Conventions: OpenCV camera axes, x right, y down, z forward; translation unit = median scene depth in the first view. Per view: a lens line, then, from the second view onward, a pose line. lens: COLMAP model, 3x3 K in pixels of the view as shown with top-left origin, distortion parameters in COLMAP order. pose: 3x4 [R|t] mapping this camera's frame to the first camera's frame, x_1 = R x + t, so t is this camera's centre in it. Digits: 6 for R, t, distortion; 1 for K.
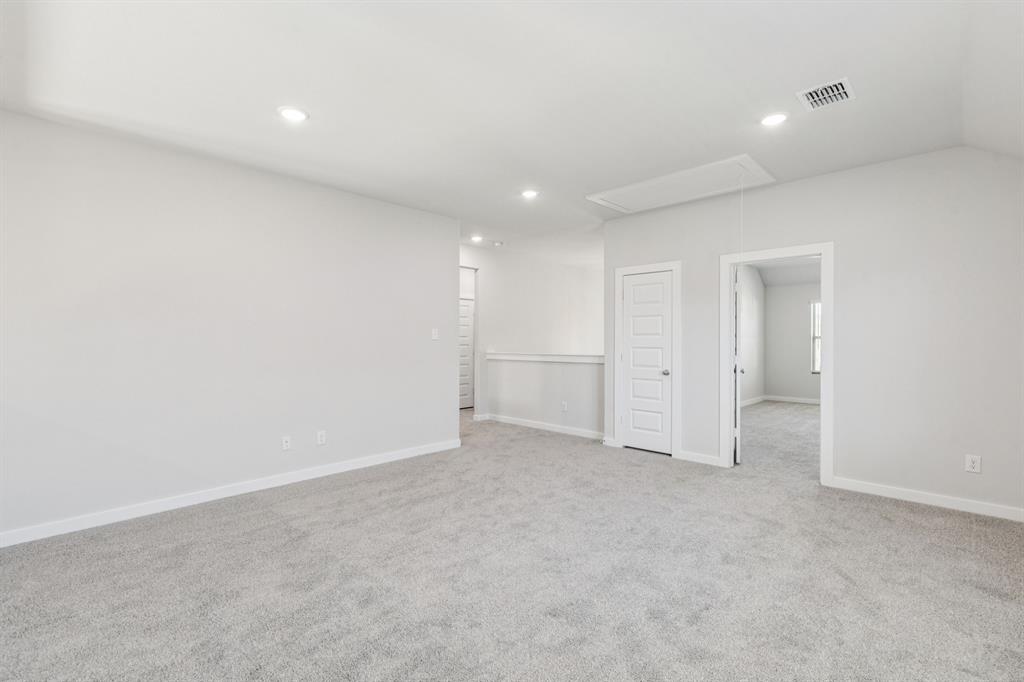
lens RADIAL K [[463.2, 0, 515.7], [0, 463.2, 339.9], [0, 0, 1]] dist [0.002468, -0.000131]
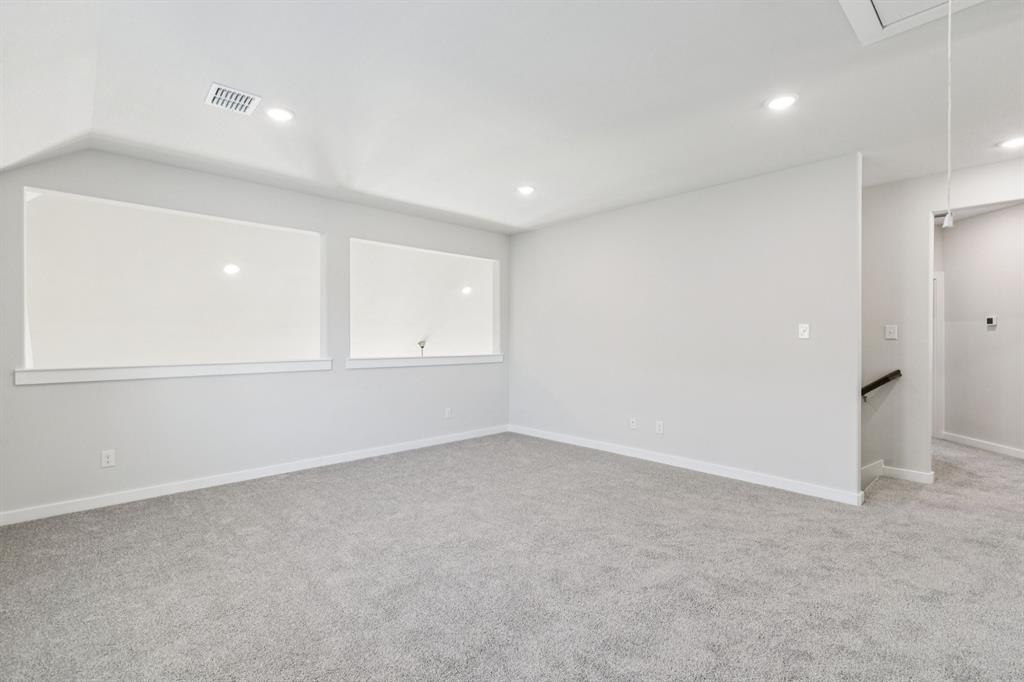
lens RADIAL K [[463.2, 0, 515.7], [0, 463.2, 339.9], [0, 0, 1]] dist [0.002468, -0.000131]
pose [[-0.032601, 0.012714, -0.999388, 0.684993], [-0.001514, 0.999917, 0.012771, -0.009070], [0.999467, 0.001930, -0.032579, 0.692407]]
